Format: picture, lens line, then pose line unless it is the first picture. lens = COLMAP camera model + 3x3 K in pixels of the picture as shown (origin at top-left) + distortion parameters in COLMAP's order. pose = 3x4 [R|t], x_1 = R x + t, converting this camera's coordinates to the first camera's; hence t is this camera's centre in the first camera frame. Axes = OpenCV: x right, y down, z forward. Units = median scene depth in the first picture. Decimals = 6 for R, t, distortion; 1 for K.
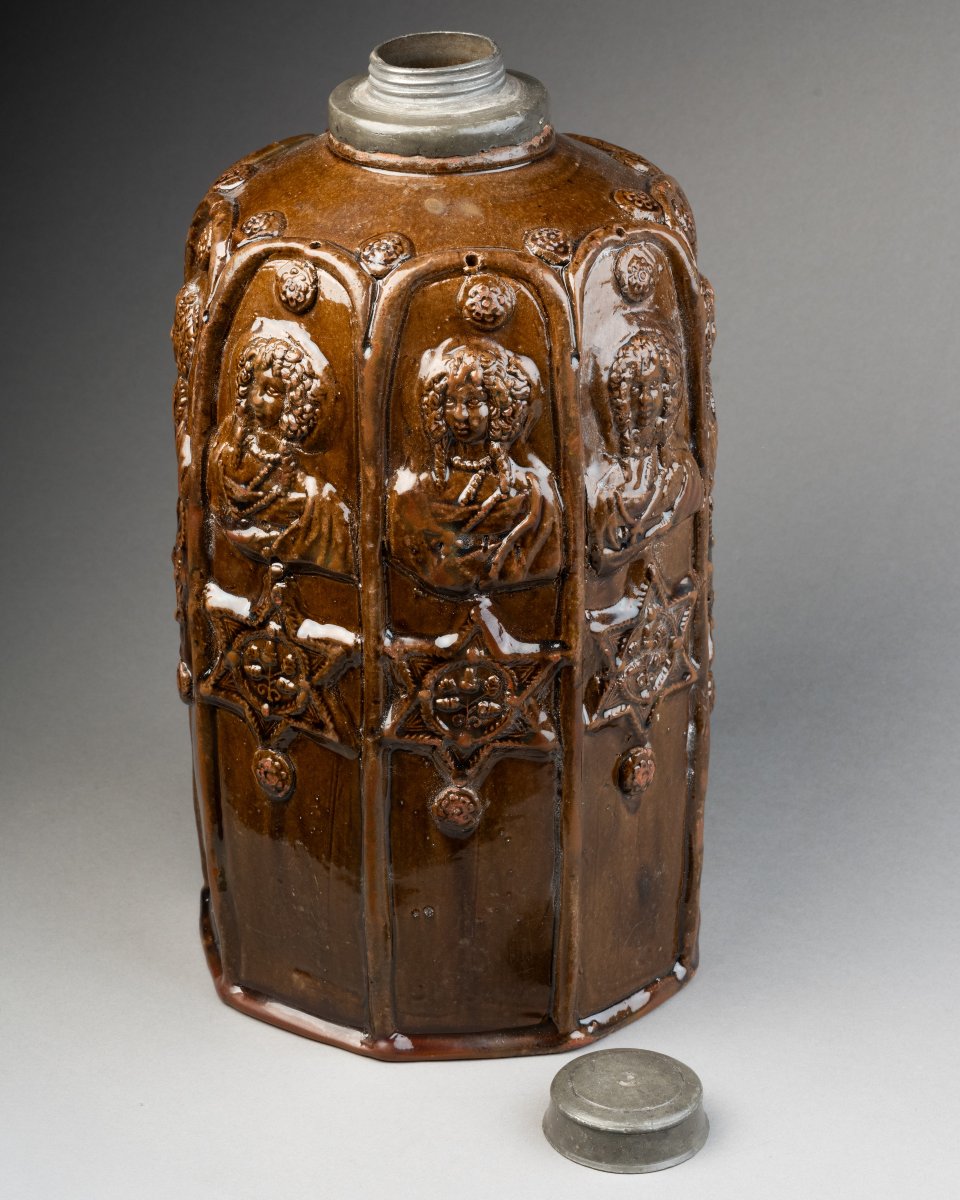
lens RADIAL K [[4482.2, 0, 480.7], [0, 4482.2, 603.8], [0, 0, 1]] dist [0.201656, 0.000000]
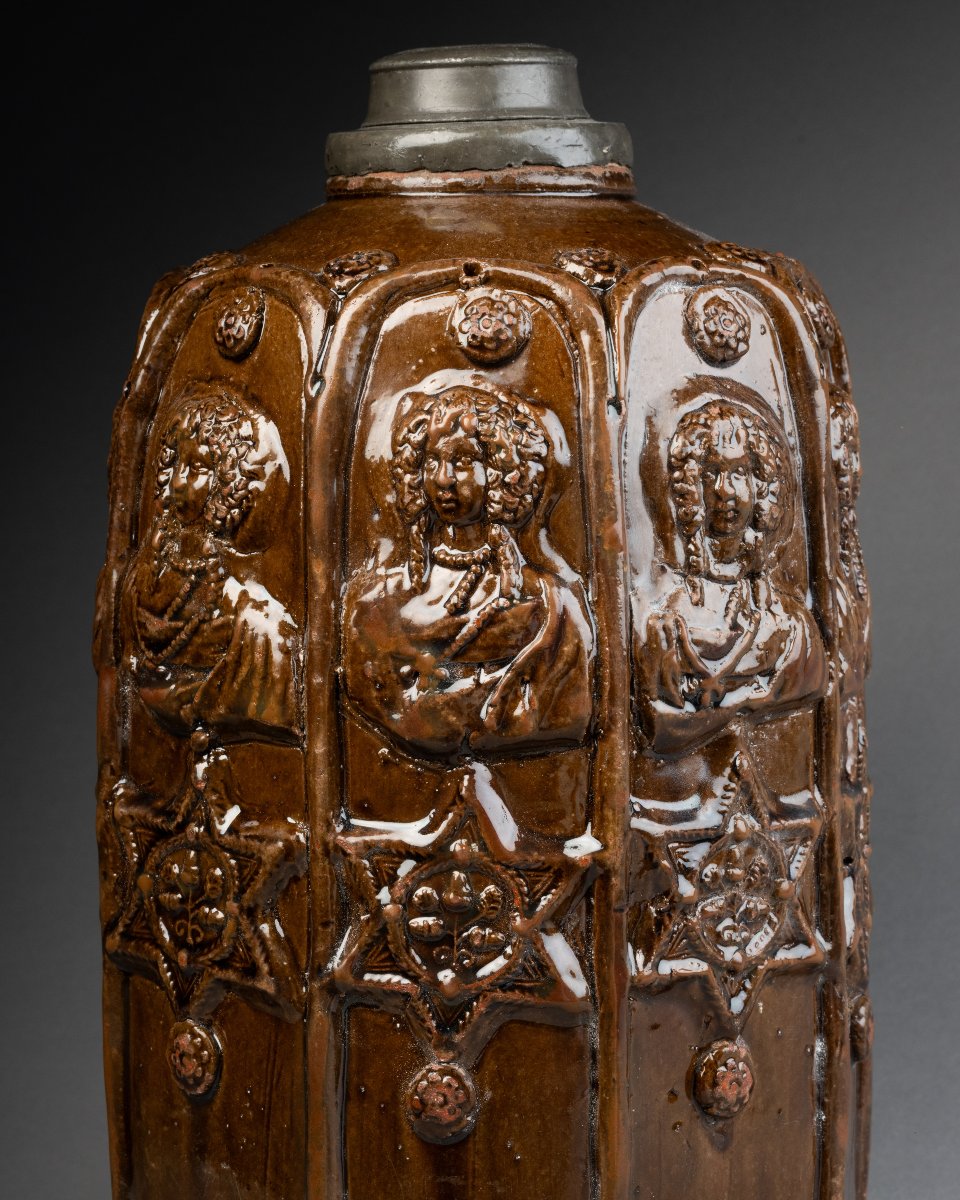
lens RADIAL K [[4482.2, 0, 477.9], [0, 4482.2, 596.1], [0, 0, 1]] dist [0.201656, 0.000000]
pose [[0.982816, 0.005454, -0.184509, 0.126673], [-0.068132, 0.939704, -0.335134, 0.204131], [0.171556, 0.341946, 0.923927, 0.353019]]
